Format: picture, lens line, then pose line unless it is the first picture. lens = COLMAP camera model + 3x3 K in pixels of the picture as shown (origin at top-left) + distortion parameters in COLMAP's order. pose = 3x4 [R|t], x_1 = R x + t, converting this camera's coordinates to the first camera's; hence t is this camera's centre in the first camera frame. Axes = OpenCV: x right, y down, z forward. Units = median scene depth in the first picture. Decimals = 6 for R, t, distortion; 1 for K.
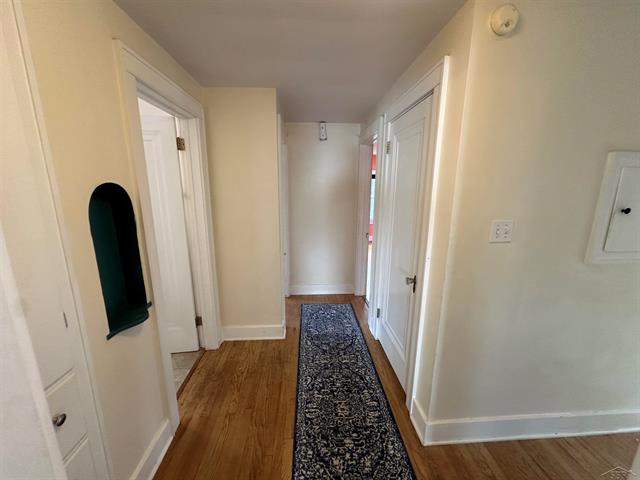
lens RADIAL K [[257.6, 0, 318.7], [0, 257.6, 238.8], [0, 0, 1]] dist [-0.003384, 0.000713]
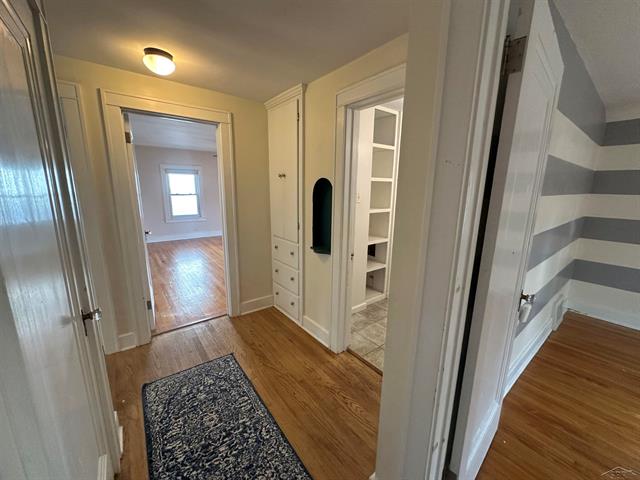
lens RADIAL K [[257.6, 0, 320.6], [0, 257.6, 240.3], [0, 0, 1]] dist [-0.003384, 0.000713]
pose [[-0.822805, 0.099263, -0.559588, 0.222473], [-0.135991, 0.921637, 0.363443, -0.310586], [0.551814, 0.375142, -0.744829, 1.667402]]
